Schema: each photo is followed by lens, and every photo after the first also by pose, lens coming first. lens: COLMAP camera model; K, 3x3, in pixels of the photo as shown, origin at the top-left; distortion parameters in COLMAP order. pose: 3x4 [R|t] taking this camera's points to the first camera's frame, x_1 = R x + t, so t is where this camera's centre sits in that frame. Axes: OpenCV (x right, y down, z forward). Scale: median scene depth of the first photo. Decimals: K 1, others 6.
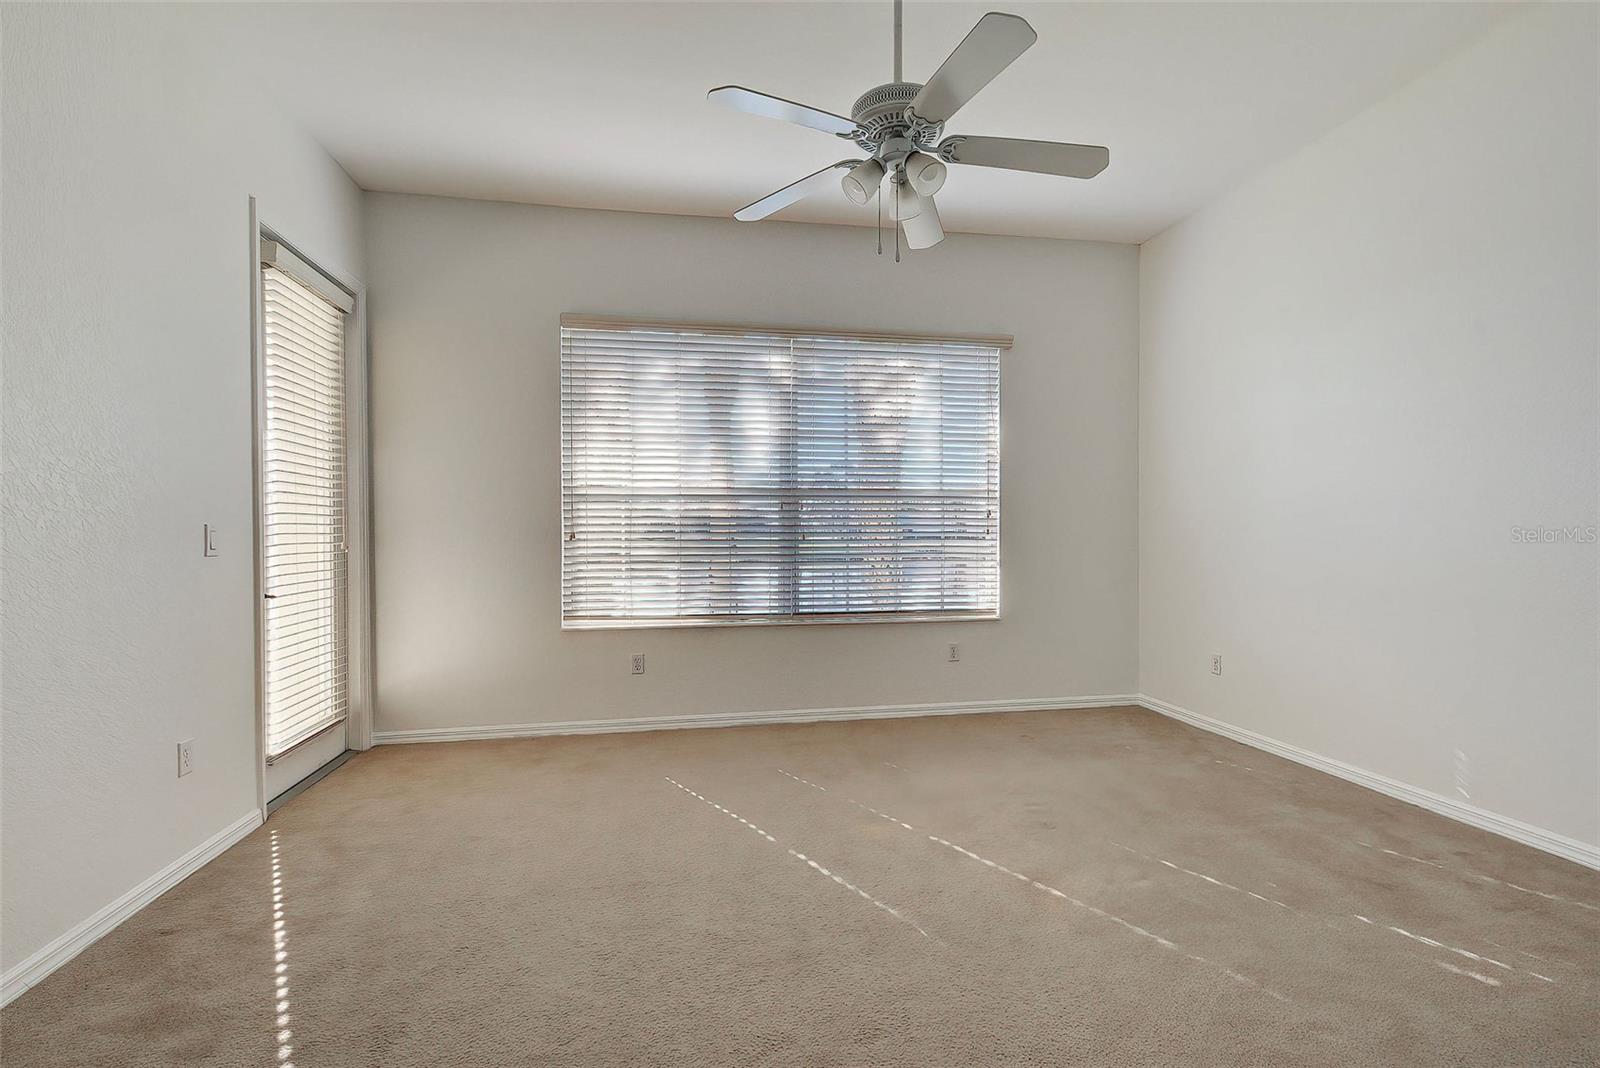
lens RADIAL K [[692.4, 0, 796.8], [0, 692.4, 545.0], [0, 0, 1]] dist [0.003330, 0.000256]
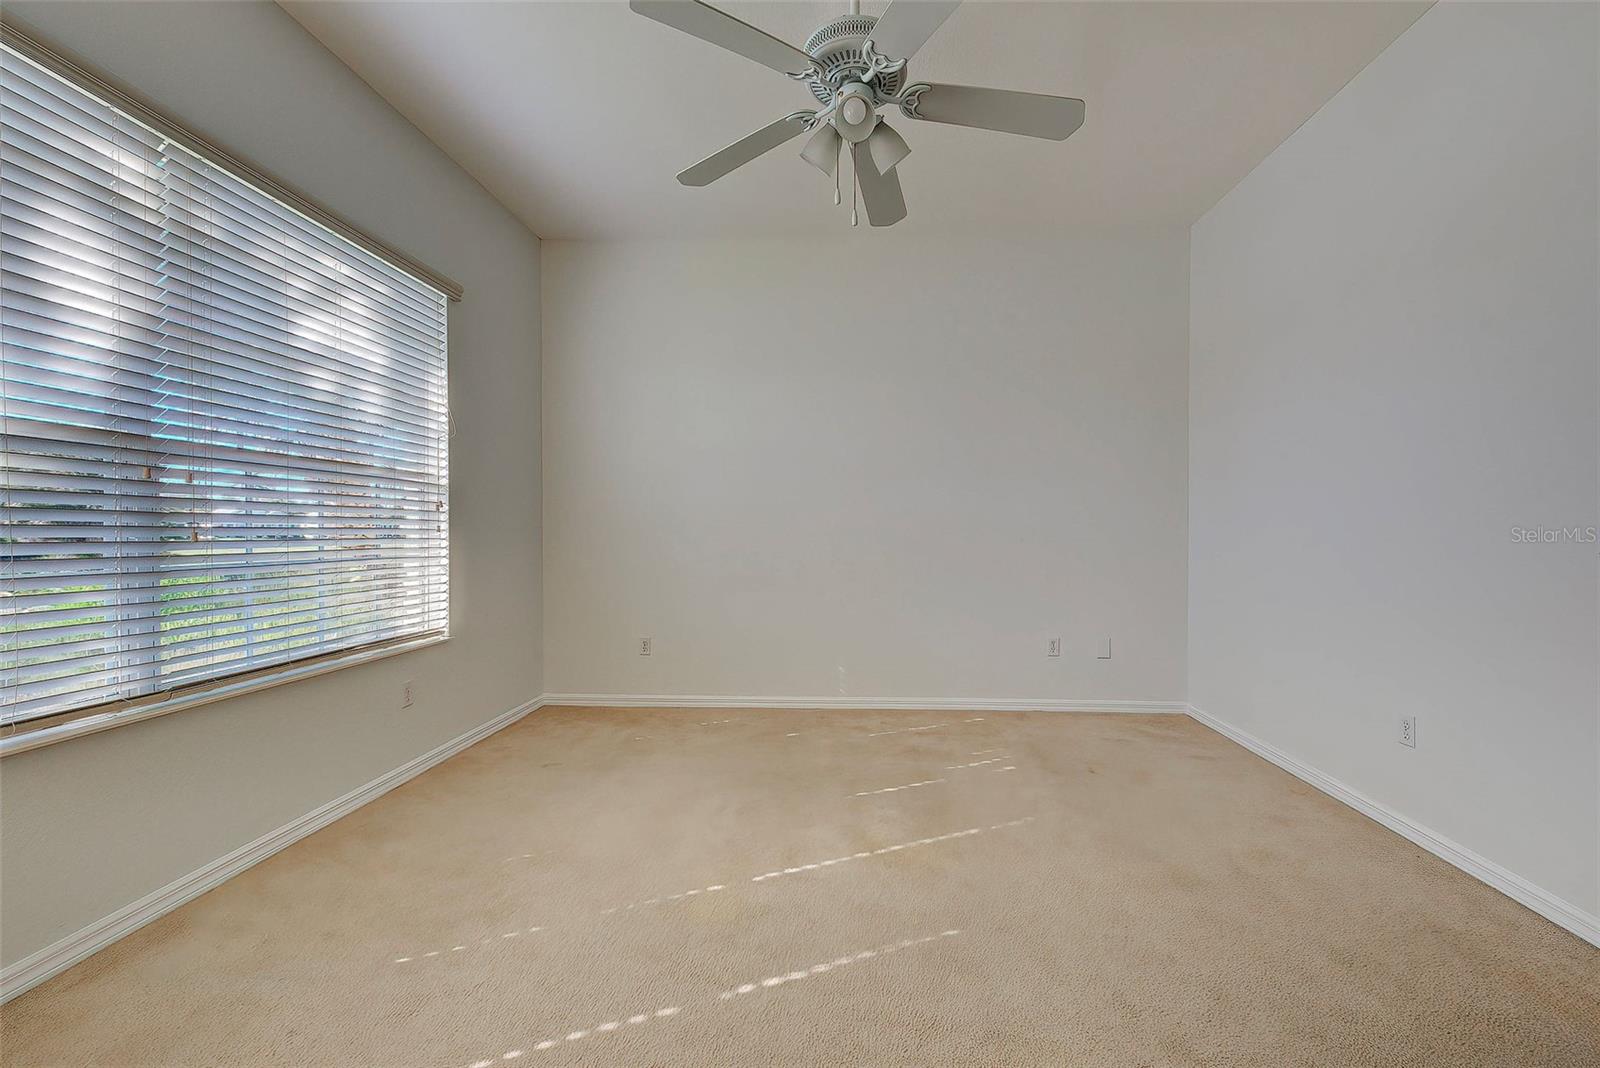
lens RADIAL K [[664.8, 0, 803.1], [0, 664.8, 541.1], [0, 0, 1]] dist [0.000976, 0.000134]
pose [[0.247983, -0.011285, 0.968699, -0.359422], [0.015331, 0.999853, 0.007723, -0.004893], [-0.968643, 0.012936, 0.248119, 0.441577]]
